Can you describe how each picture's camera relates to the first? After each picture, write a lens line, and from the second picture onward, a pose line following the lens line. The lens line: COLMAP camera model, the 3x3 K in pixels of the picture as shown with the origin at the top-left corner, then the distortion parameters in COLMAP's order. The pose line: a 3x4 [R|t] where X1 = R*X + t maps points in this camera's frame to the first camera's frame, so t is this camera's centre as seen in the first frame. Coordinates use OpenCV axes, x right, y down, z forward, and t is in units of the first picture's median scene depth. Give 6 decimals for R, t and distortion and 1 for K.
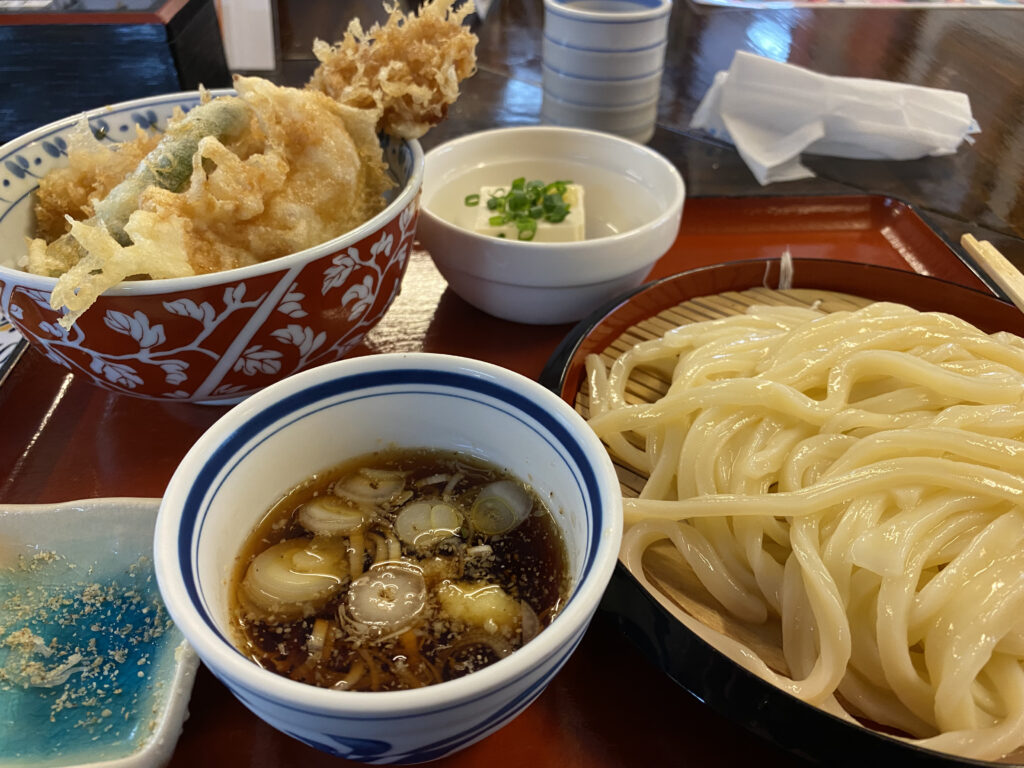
lens RADIAL K [[797.7, 0, 491.9], [0, 797.7, 384.0], [0, 0, 1]] dist [0.010389, -0.000625]
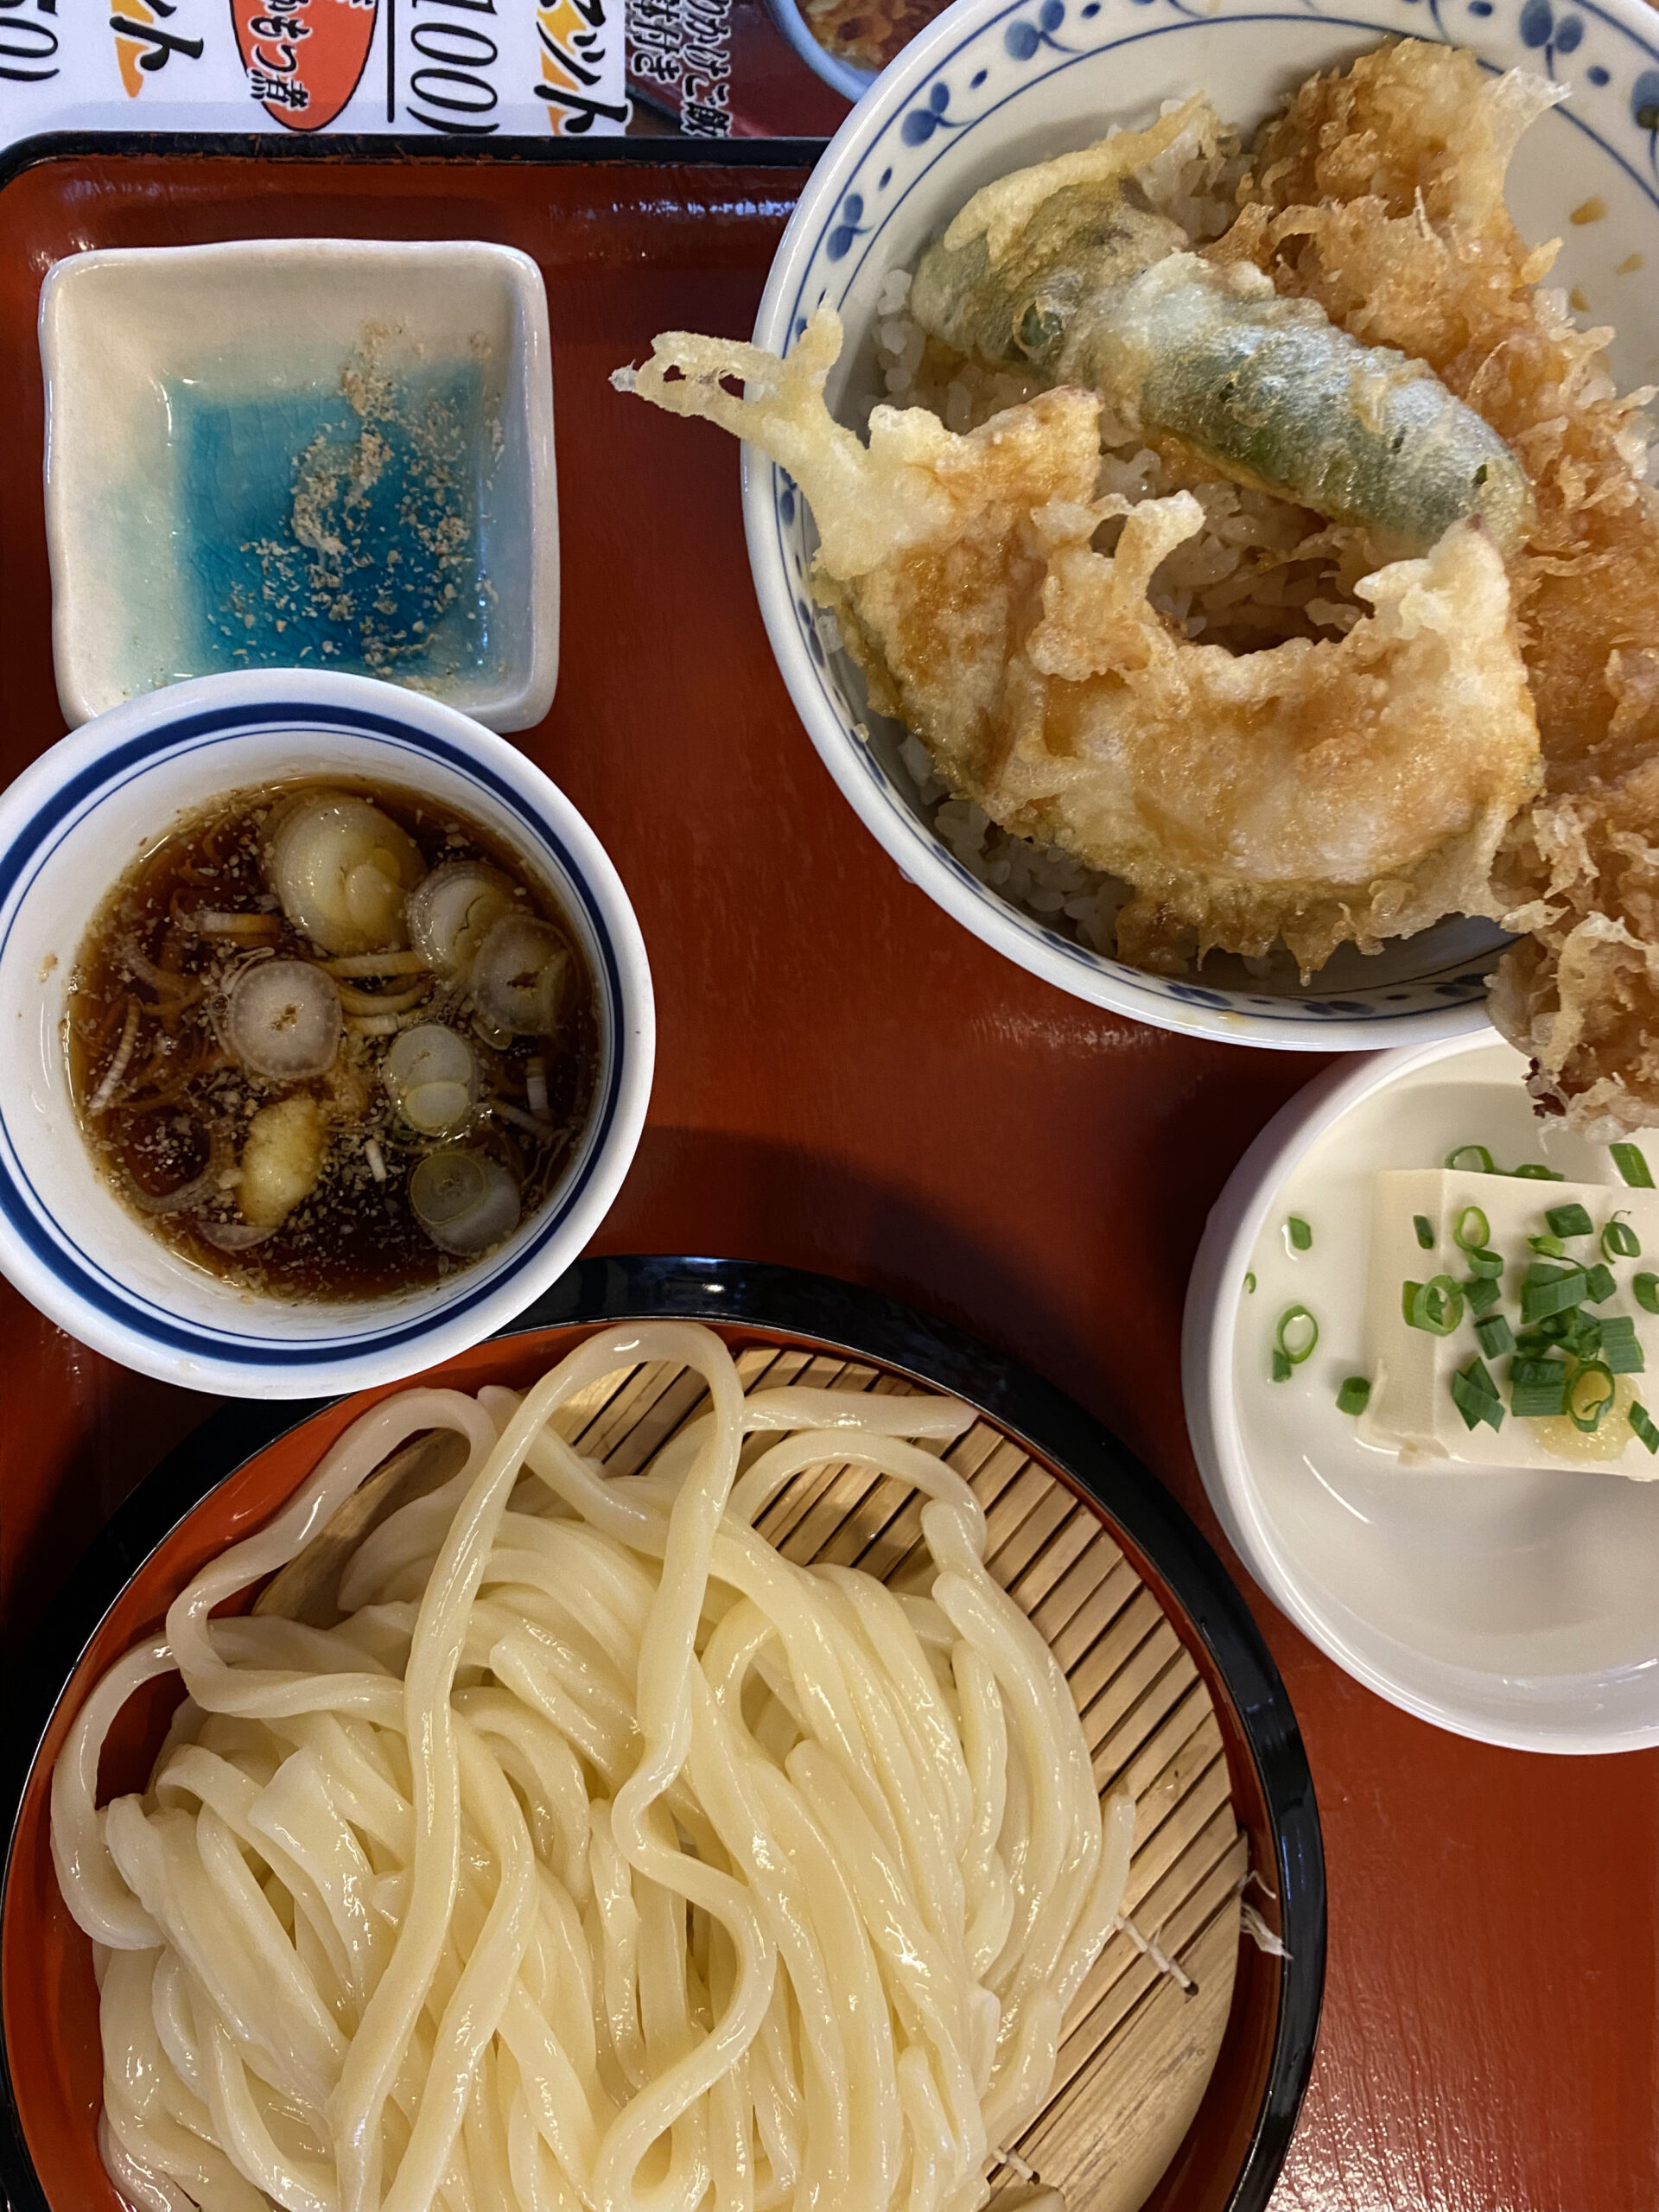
lens RADIAL K [[1723.1, 0, 839.1], [0, 1723.1, 1074.3], [0, 0, 1]] dist [0.010389, -0.000625]
pose [[-0.033151, 0.999388, -0.011128, -0.078029], [-0.656391, -0.013375, 0.754303, -0.998536], [0.753693, 0.032310, 0.656432, 0.380201]]
